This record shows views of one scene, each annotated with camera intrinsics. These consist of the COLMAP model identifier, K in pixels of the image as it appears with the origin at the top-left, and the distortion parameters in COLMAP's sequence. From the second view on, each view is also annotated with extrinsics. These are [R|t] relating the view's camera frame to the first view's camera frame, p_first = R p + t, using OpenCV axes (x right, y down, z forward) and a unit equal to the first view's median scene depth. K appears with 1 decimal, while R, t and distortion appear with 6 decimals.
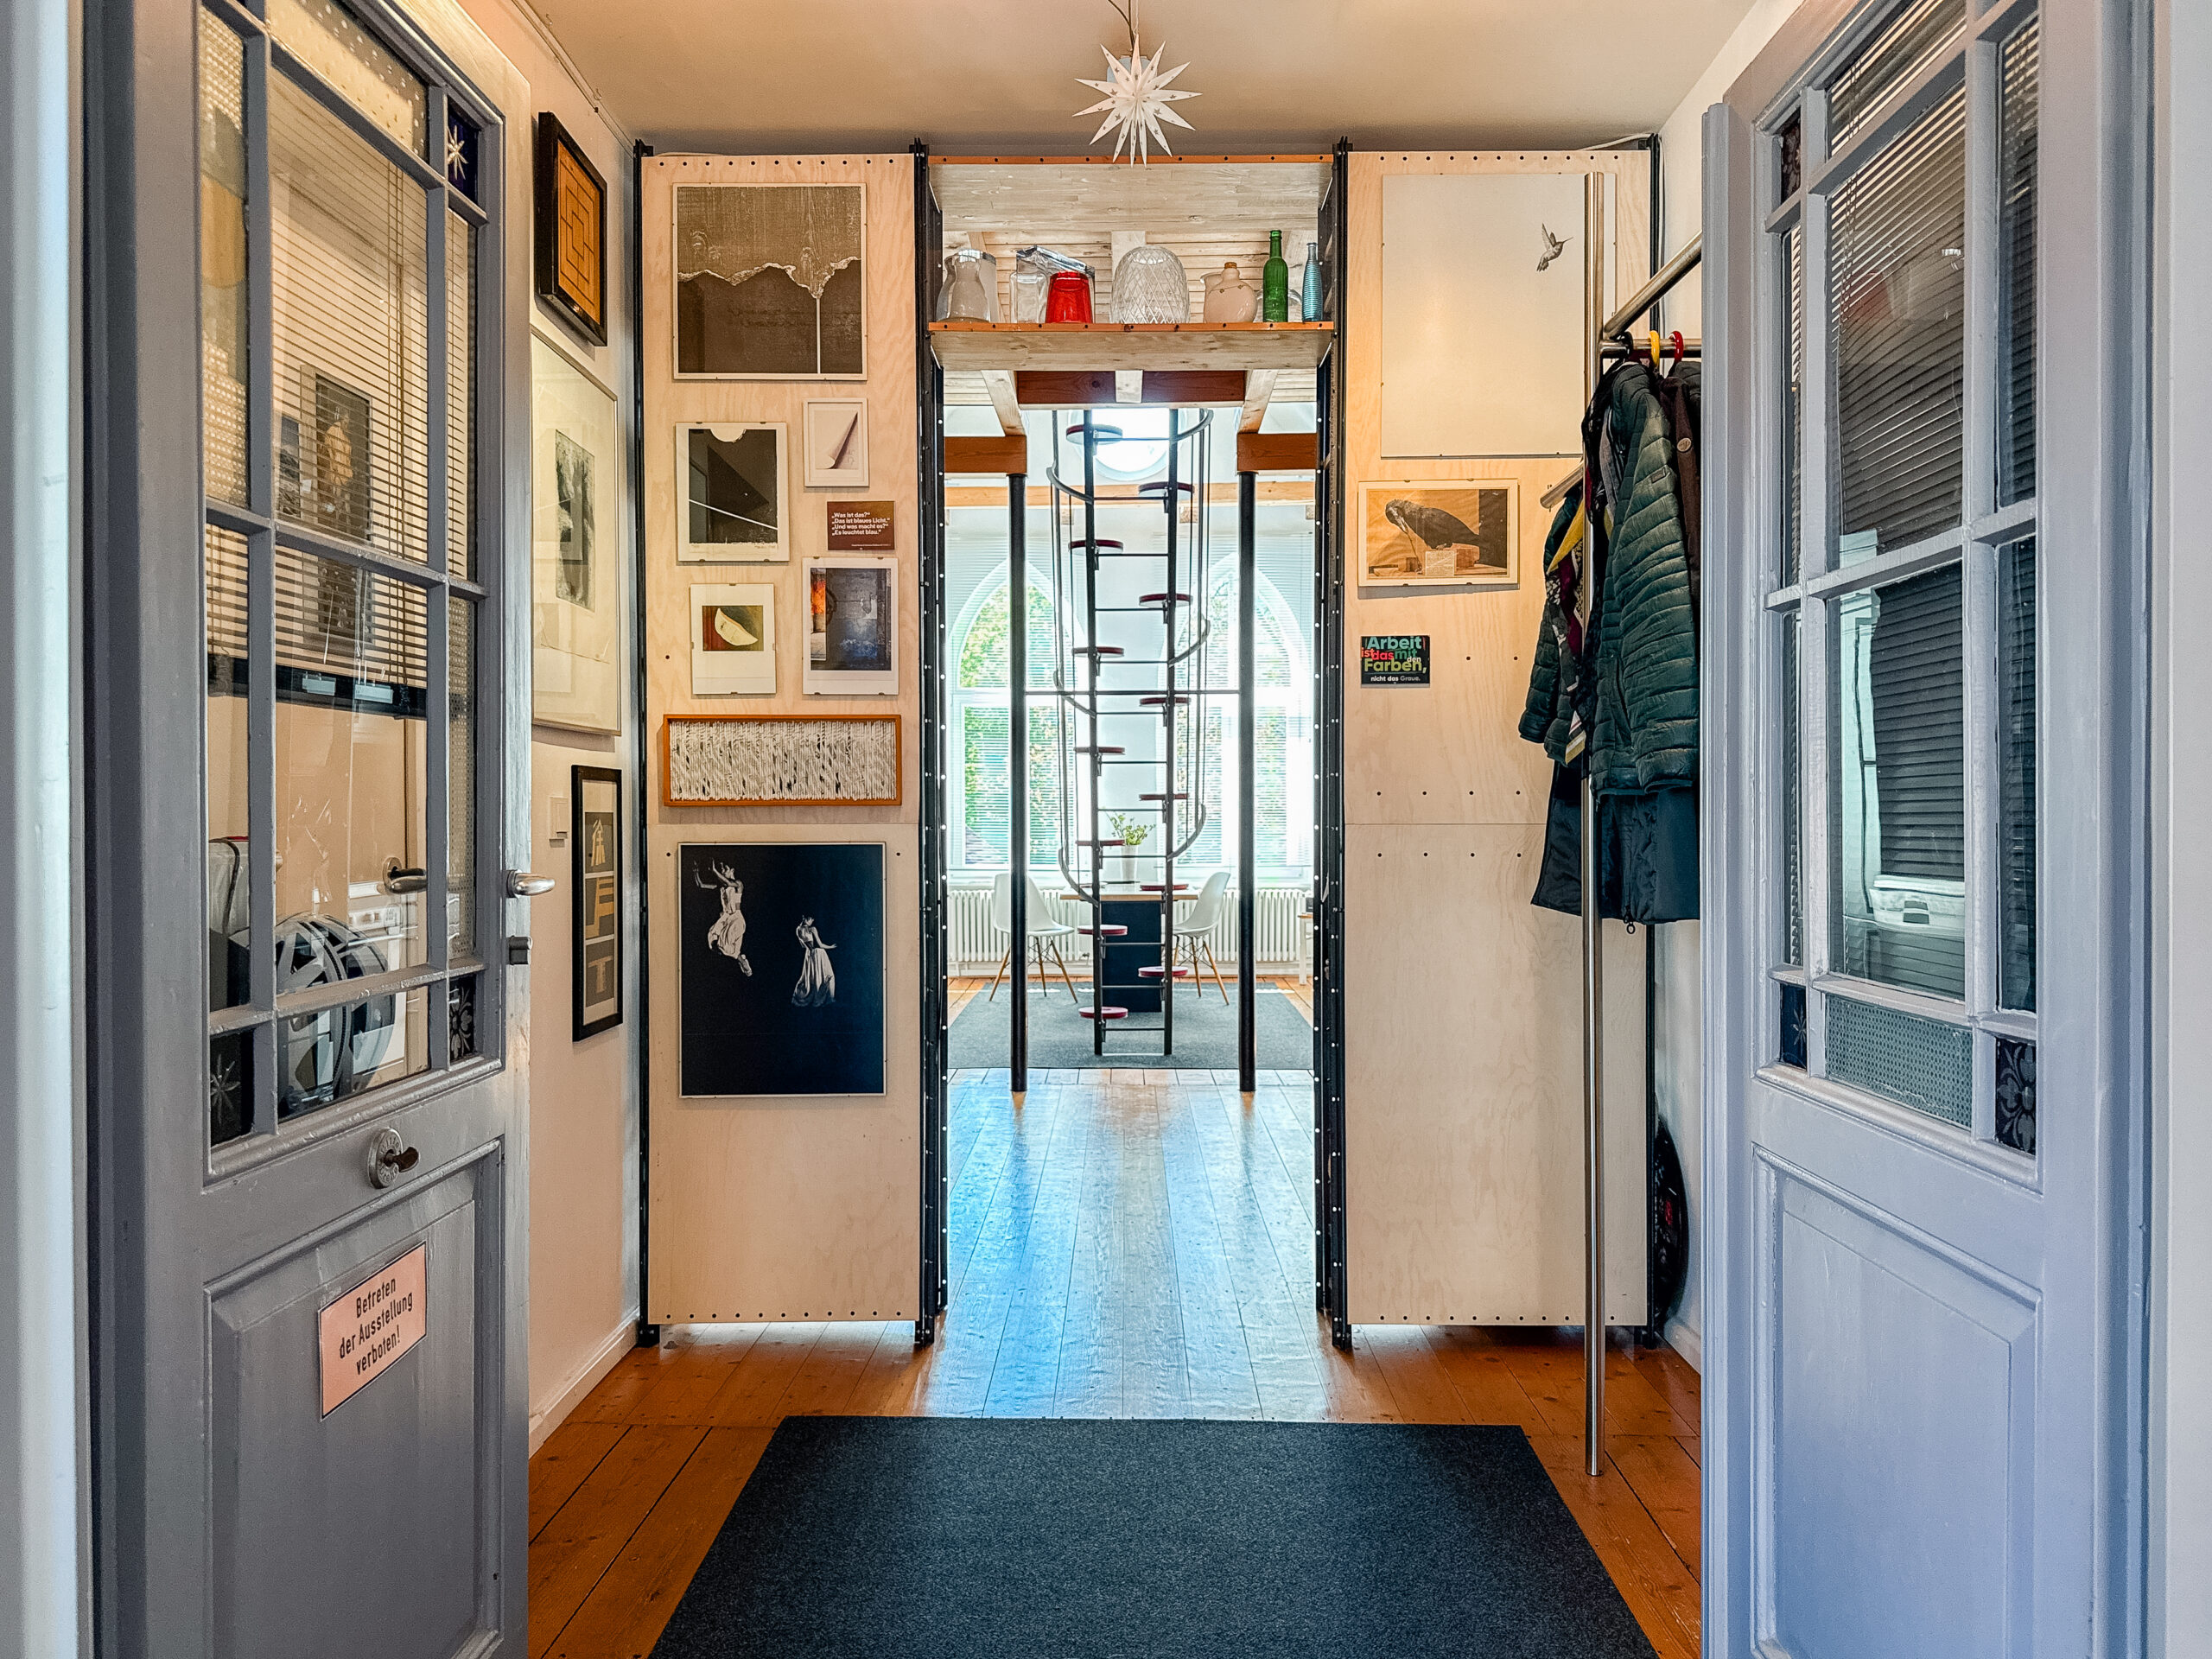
lens RADIAL K [[1577.5, 0, 1109.8], [0, 1577.5, 839.8], [0, 0, 1]] dist [0.098393, -0.119934]
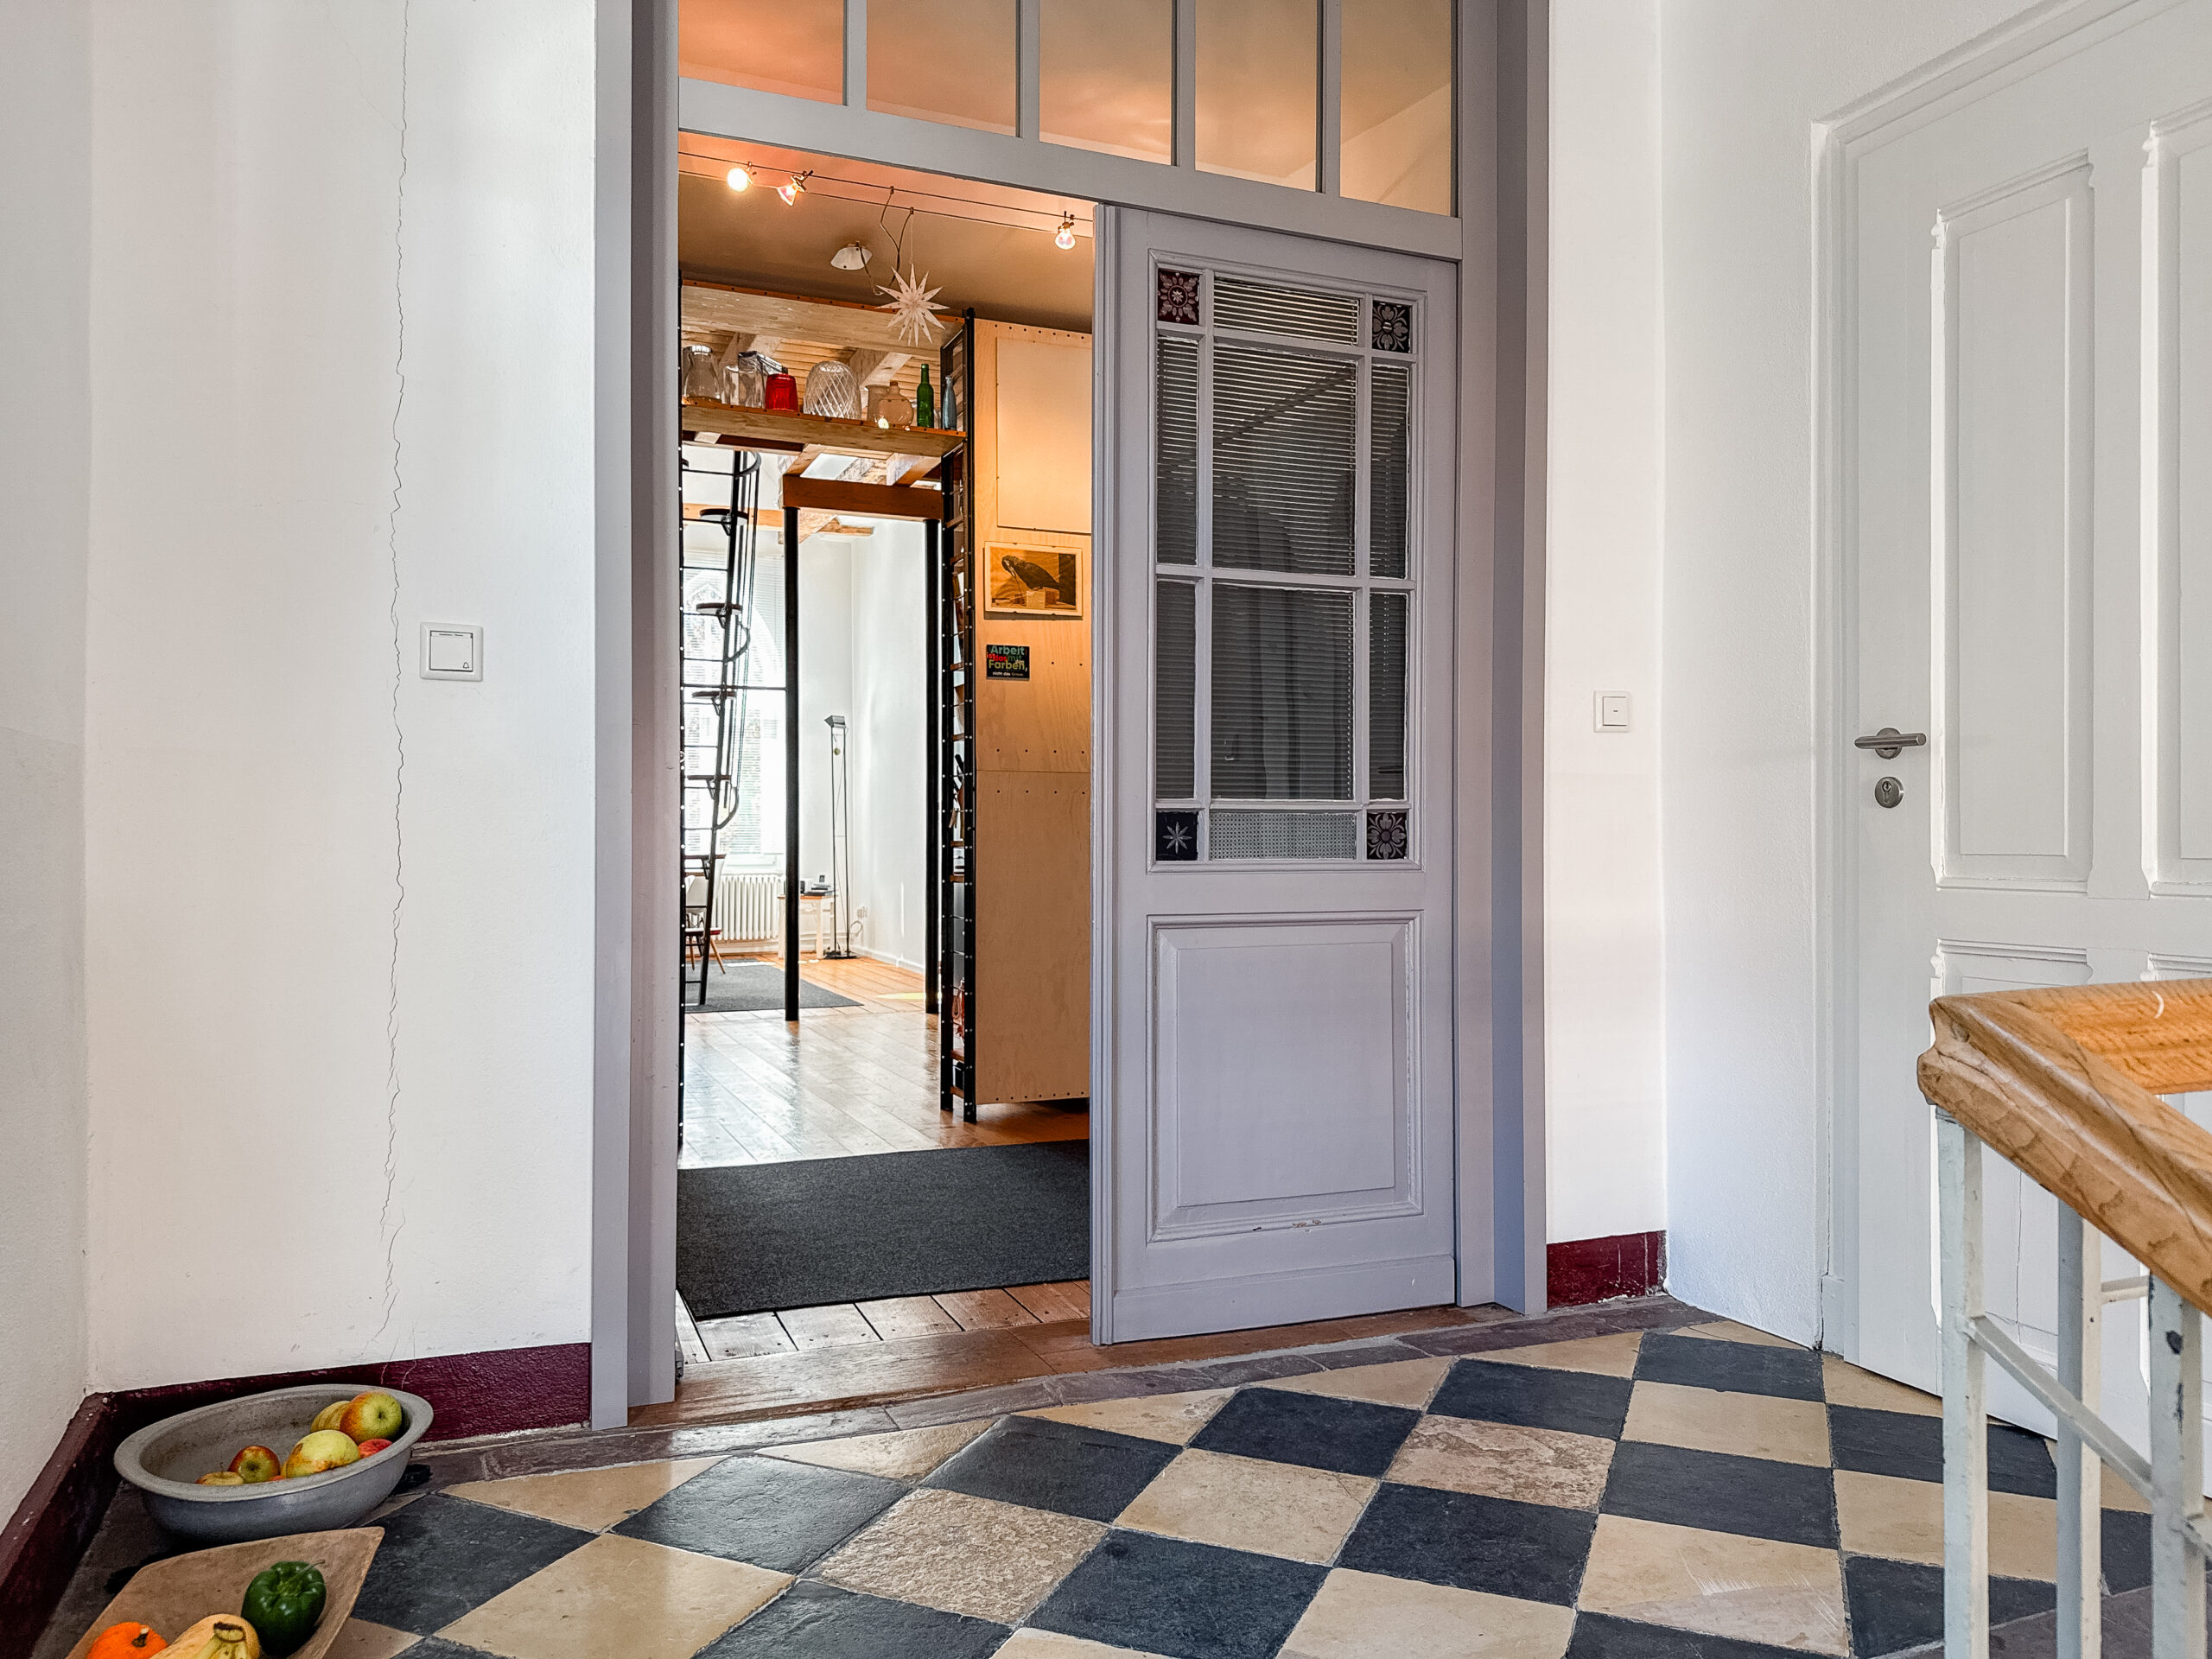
lens RADIAL K [[1577.5, 0, 1109.8], [0, 1577.5, 839.8], [0, 0, 1]] dist [0.098393, -0.119934]
pose [[0.924106, 0.007540, 0.382062, -0.298140], [-0.002284, 0.999896, -0.014211, 0.075340], [-0.382129, 0.012260, 0.924028, -0.411664]]
